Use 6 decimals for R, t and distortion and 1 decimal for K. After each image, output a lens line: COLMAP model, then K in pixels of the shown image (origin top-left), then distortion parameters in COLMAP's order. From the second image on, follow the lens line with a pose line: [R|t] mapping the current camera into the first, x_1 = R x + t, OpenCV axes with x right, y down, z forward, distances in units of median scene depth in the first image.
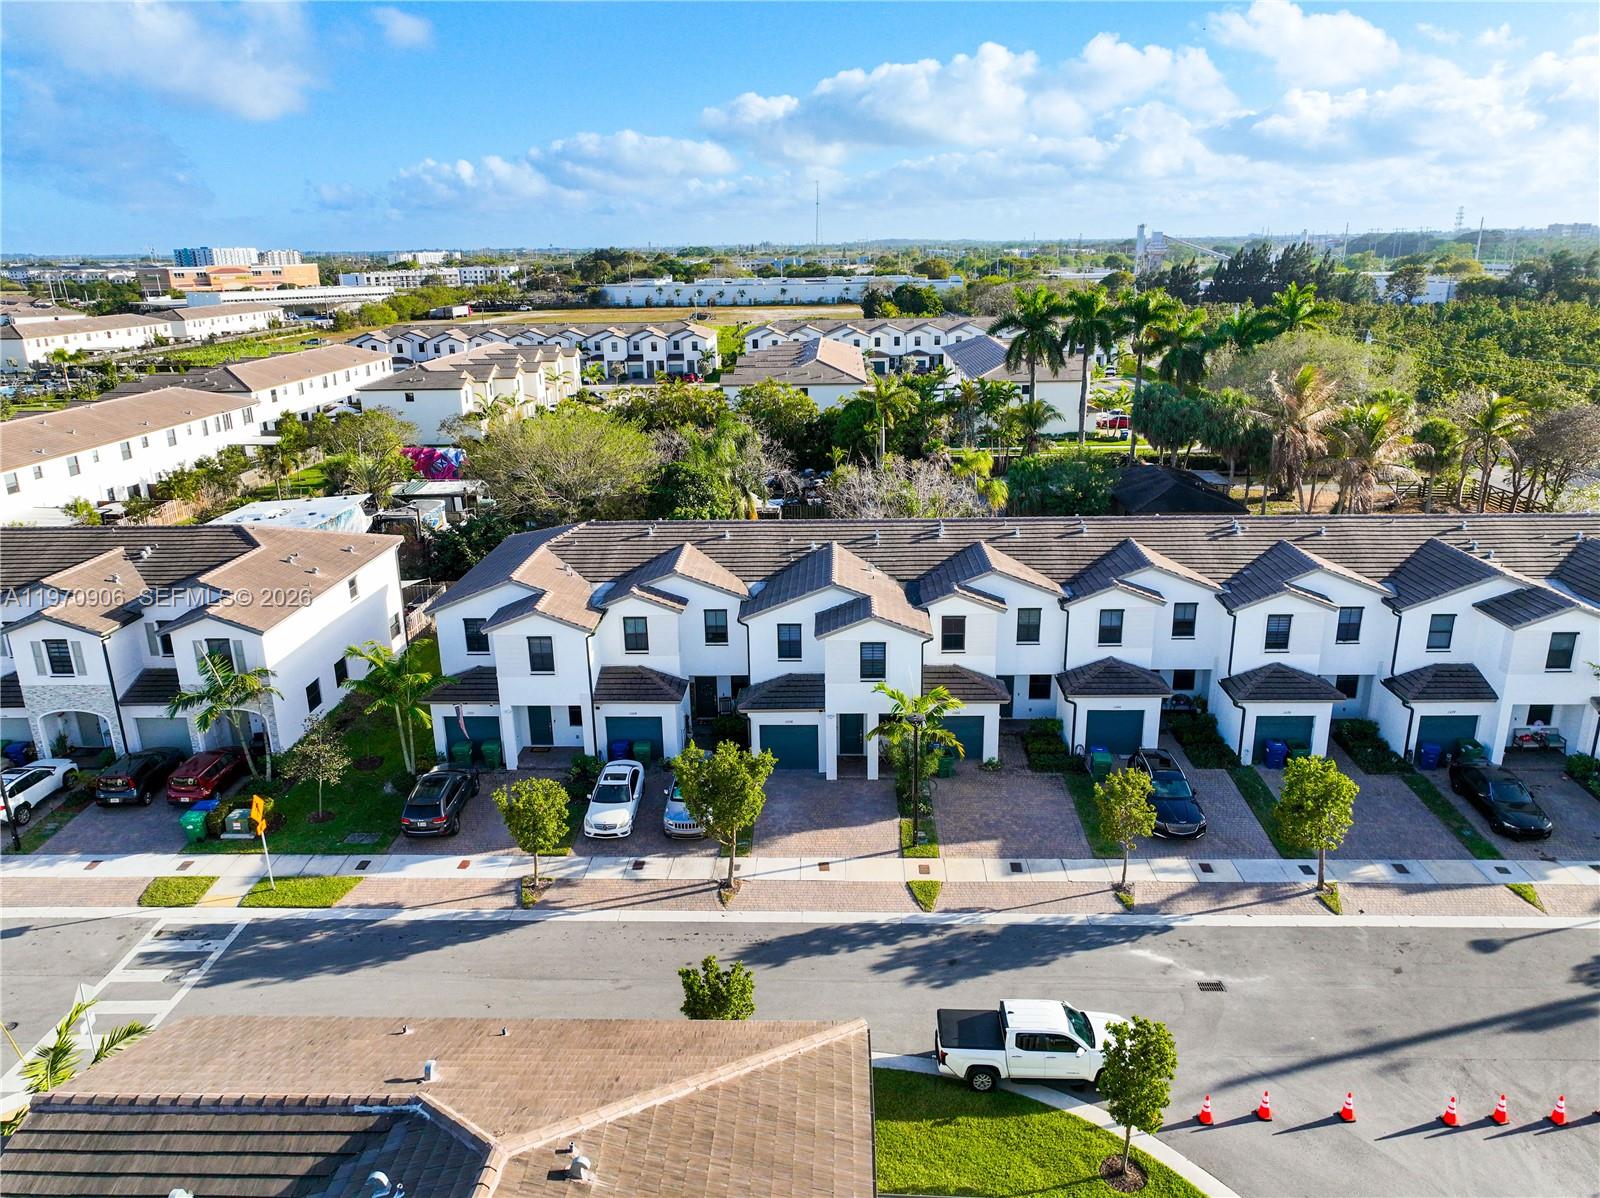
lens RADIAL K [[1136.5, 0, 800.0], [0, 1136.5, 599.0], [0, 0, 1]] dist [0.000006, 0.016100]
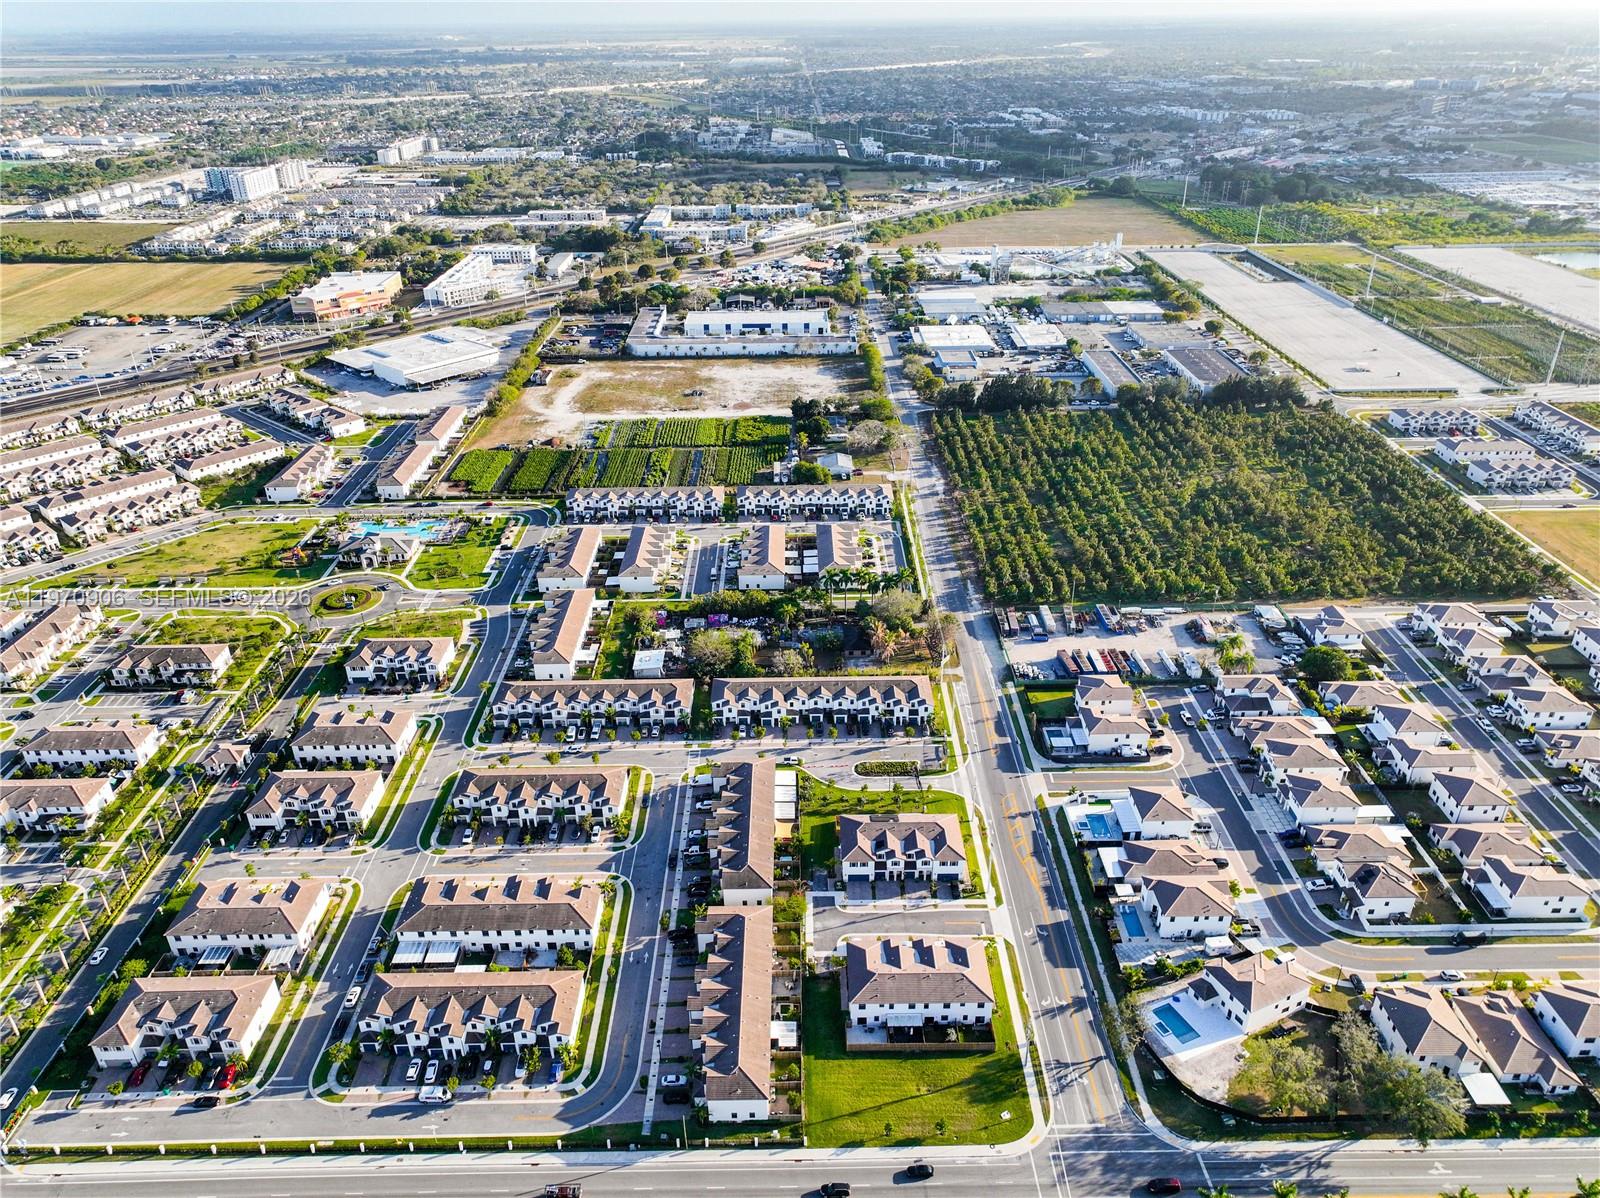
lens RADIAL K [[1136.5, 0, 800.0], [0, 1136.5, 599.0], [0, 0, 1]] dist [0.000006, 0.016100]
pose [[0.998649, -0.011220, 0.050743, -0.157175], [0.002591, 0.985952, 0.167006, -1.838290], [-0.051904, -0.166649, 0.984649, -5.911039]]
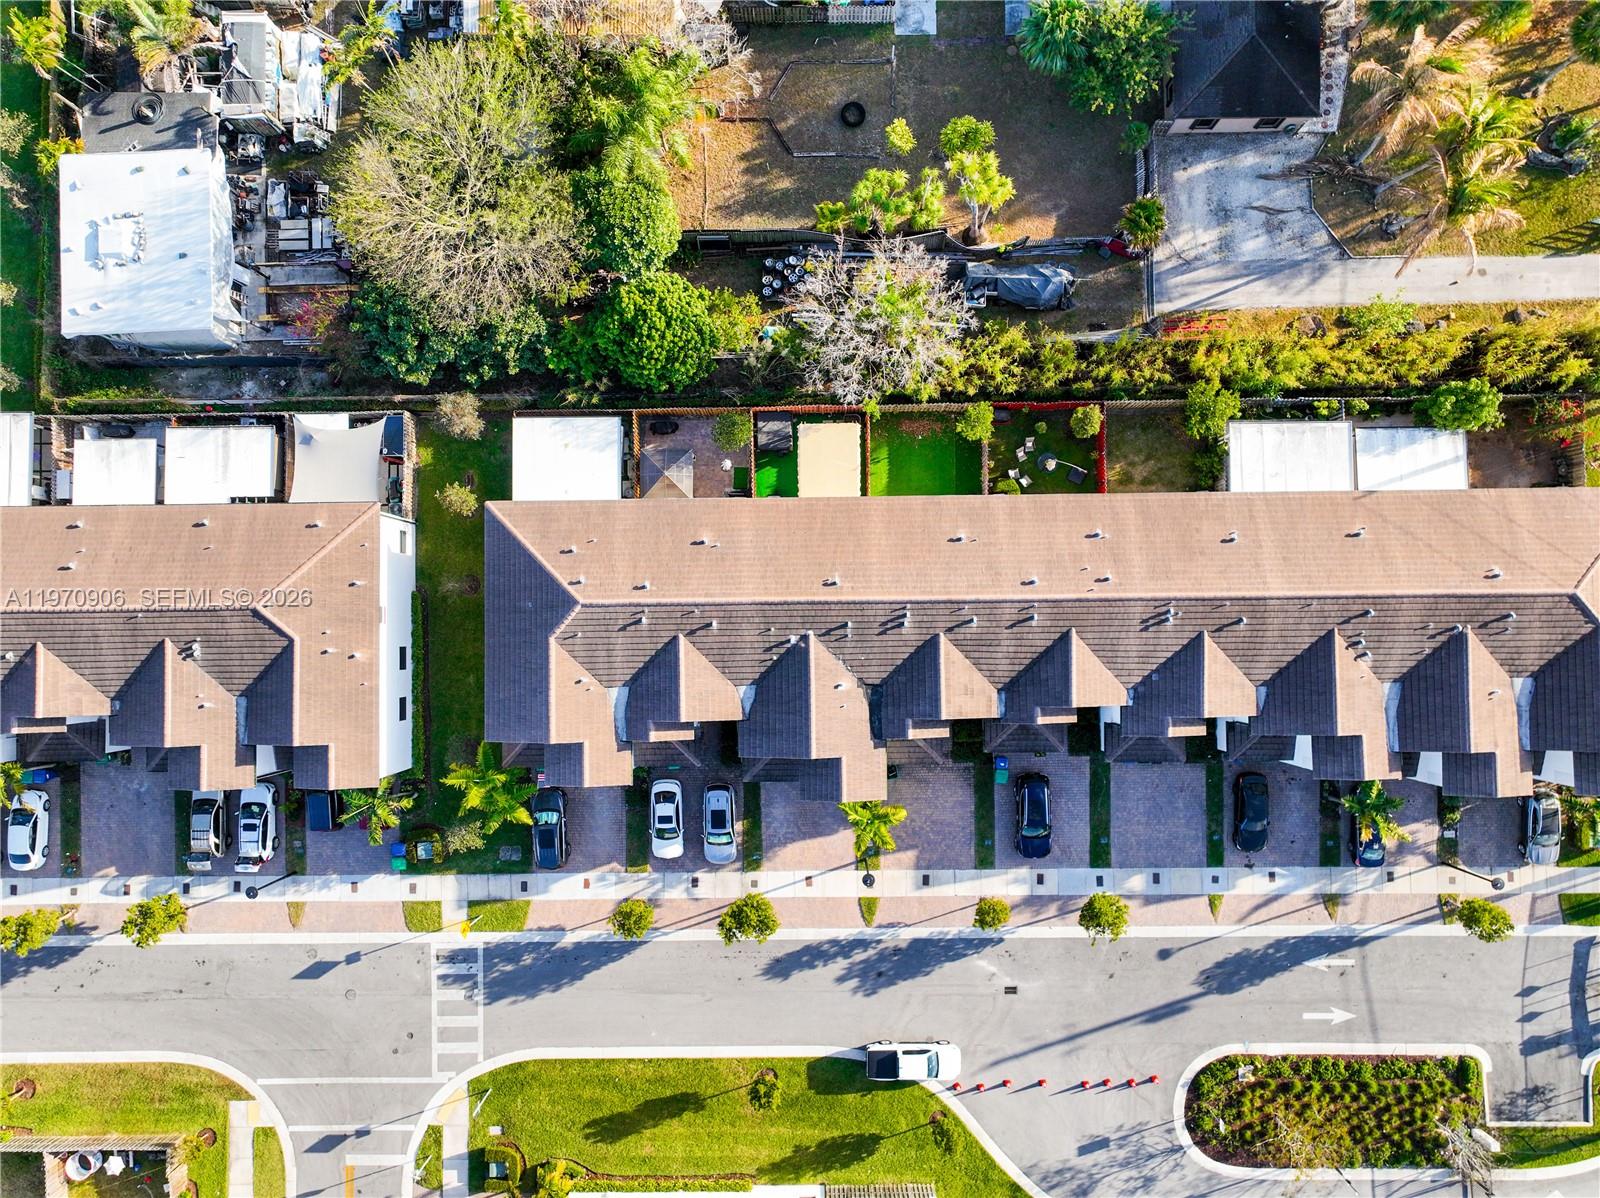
lens RADIAL K [[1136.5, 0, 800.0], [0, 1136.5, 599.0], [0, 0, 1]] dist [0.000006, 0.016100]
pose [[0.998991, -0.044862, 0.002027, 0.022075], [0.012602, 0.323367, 0.946190, -1.307646], [-0.043103, -0.945209, 0.323606, 0.776110]]
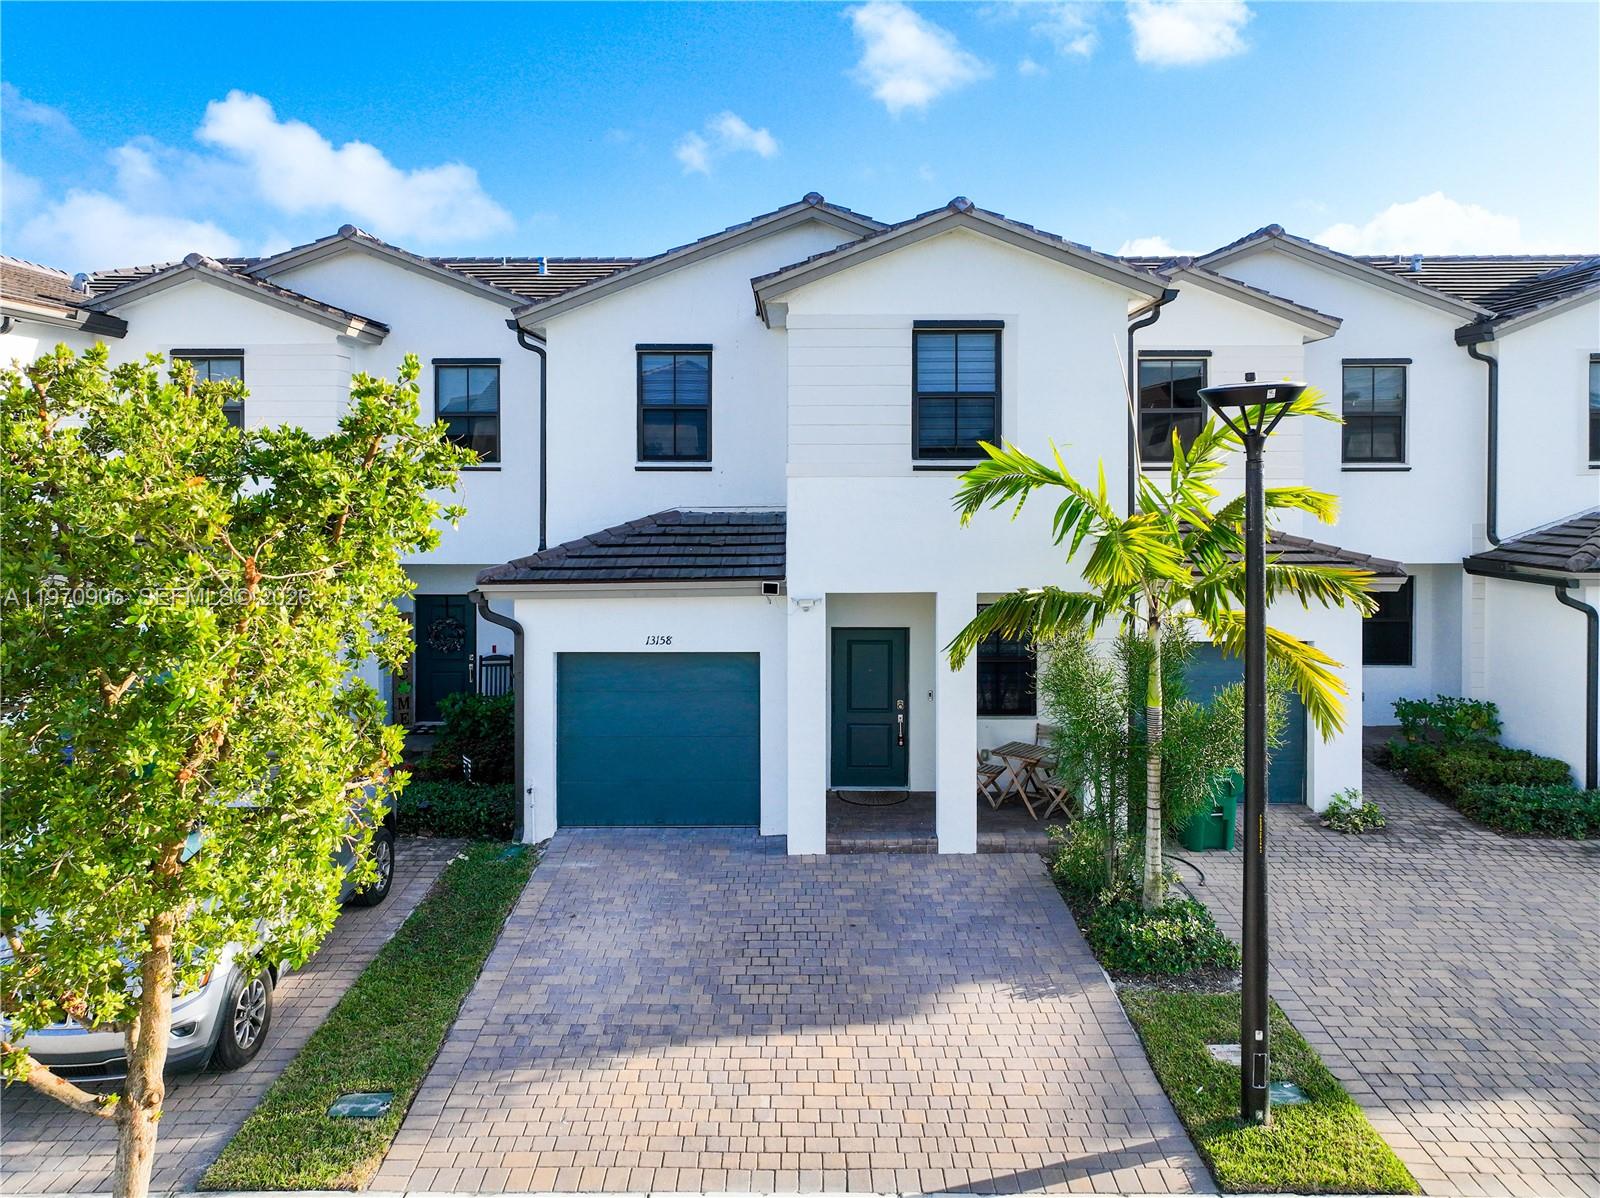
lens RADIAL K [[1167.3, 0, 799.4], [0, 1167.3, 469.9], [0, 0, 1]] dist [-0.008603, 0.023847]
pose [[0.999224, 0.017373, 0.035336, 0.015636], [-0.006091, 0.954803, -0.297176, 0.166170], [-0.038902, 0.296730, 0.954169, 0.760398]]
